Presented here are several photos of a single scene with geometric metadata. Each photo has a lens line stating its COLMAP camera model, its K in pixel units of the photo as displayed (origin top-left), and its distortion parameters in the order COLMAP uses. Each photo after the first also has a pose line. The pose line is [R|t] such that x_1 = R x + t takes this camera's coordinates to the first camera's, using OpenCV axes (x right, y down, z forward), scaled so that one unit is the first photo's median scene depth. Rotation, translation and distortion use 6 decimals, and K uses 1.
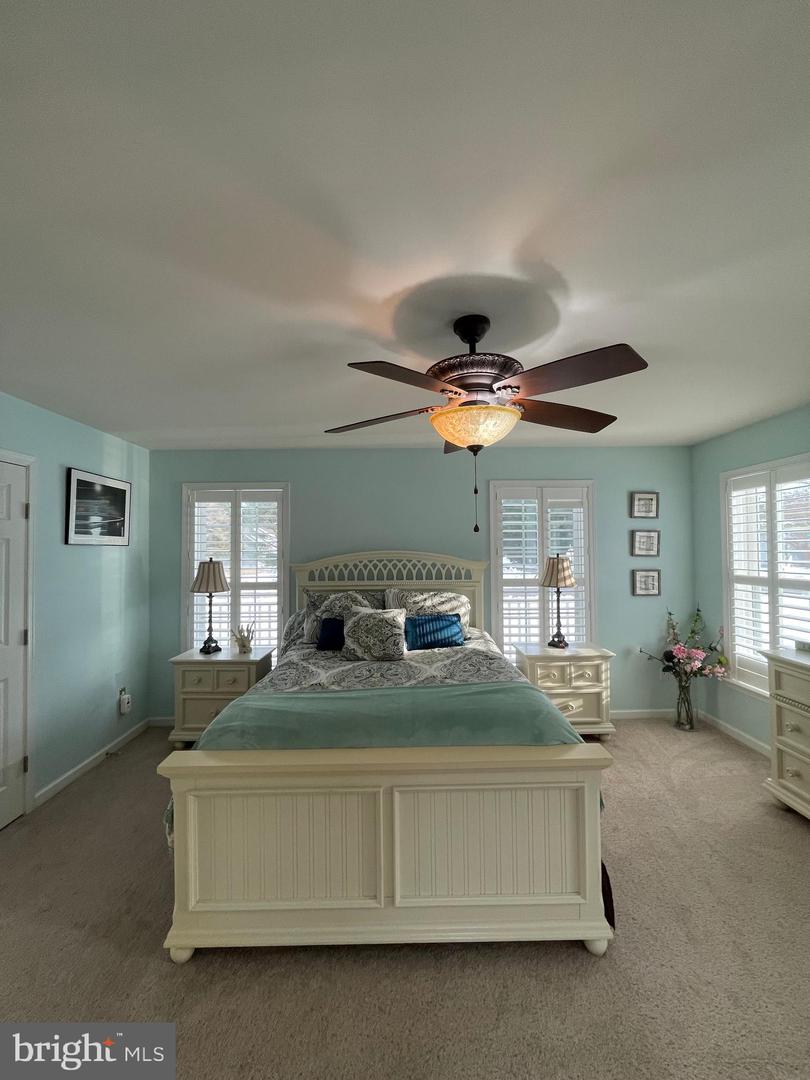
lens RADIAL K [[438.3, 0, 405.1], [0, 438.3, 536.9], [0, 0, 1]] dist [-0.008790, 0.000356]
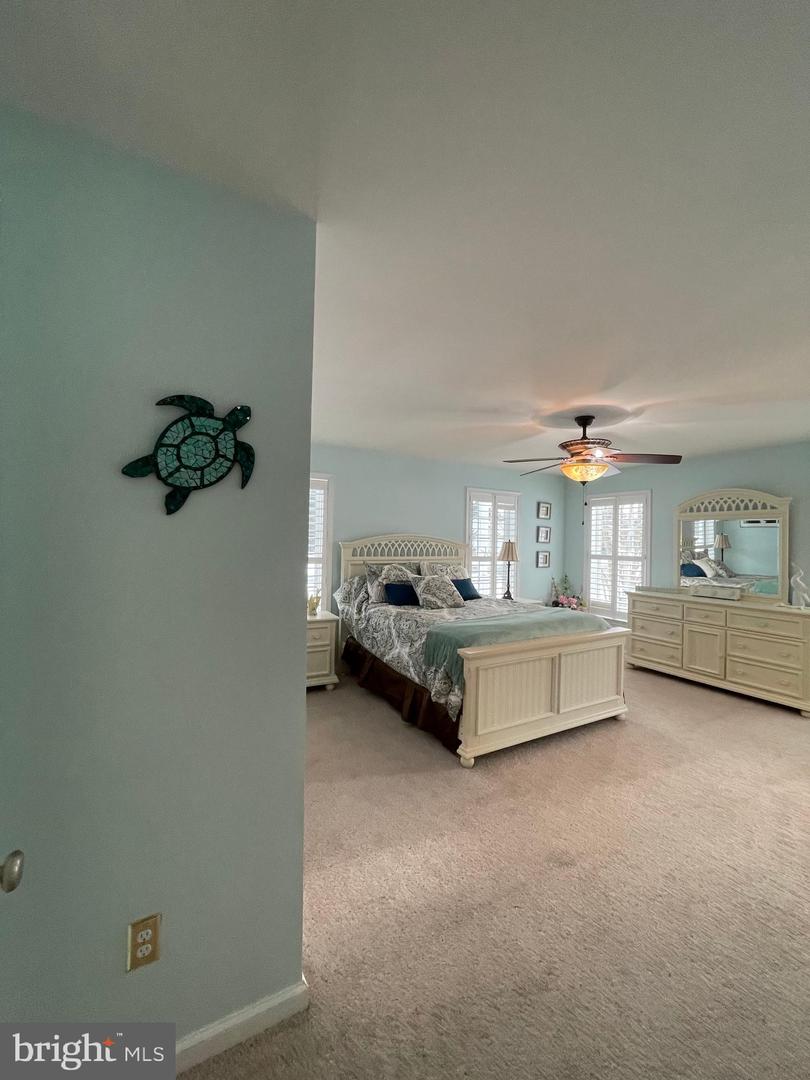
lens RADIAL K [[438.3, 0, 402.8], [0, 438.3, 539.8], [0, 0, 1]] dist [-0.008790, 0.000356]
pose [[0.875899, 0.025780, 0.481806, -0.751362], [-0.041358, 0.998908, 0.021737, 0.022099], [-0.480719, -0.038966, 0.876008, -0.170026]]
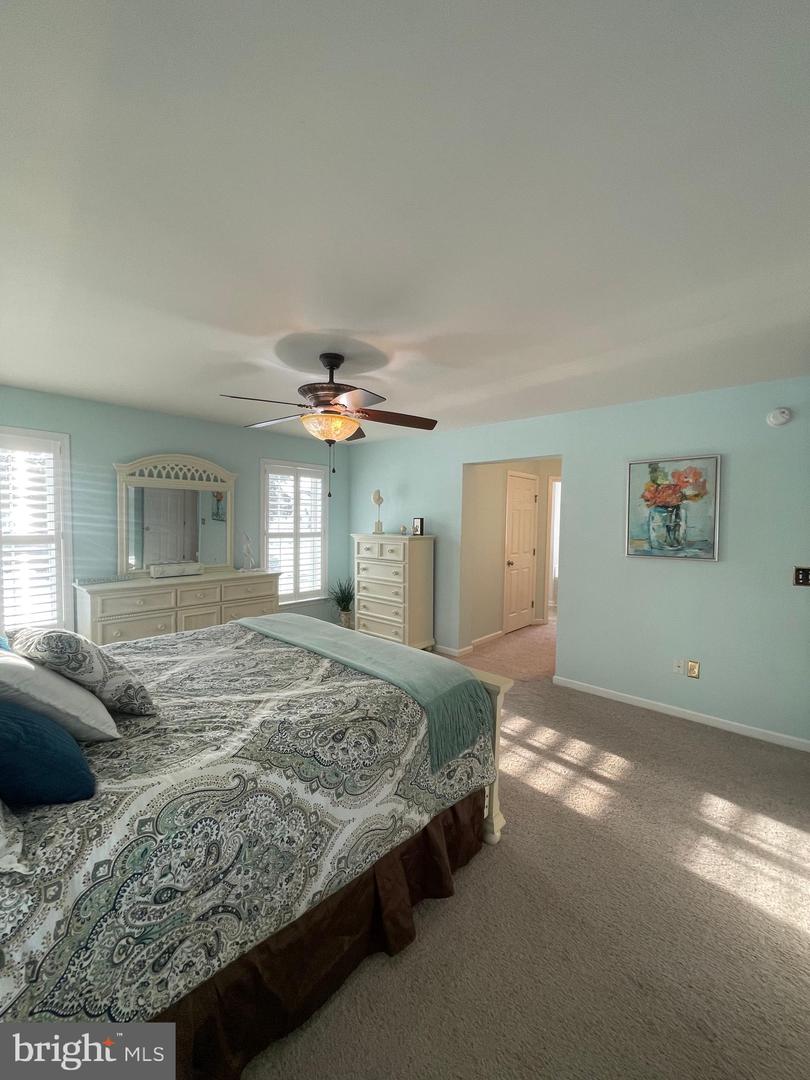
lens RADIAL K [[438.3, 0, 410.0], [0, 438.3, 538.2], [0, 0, 1]] dist [-0.008790, 0.000356]
pose [[-0.725148, -0.030228, 0.687929, -0.549135], [-0.026465, 0.999521, 0.016022, 0.048955], [-0.688084, -0.006588, -0.725601, 0.962321]]
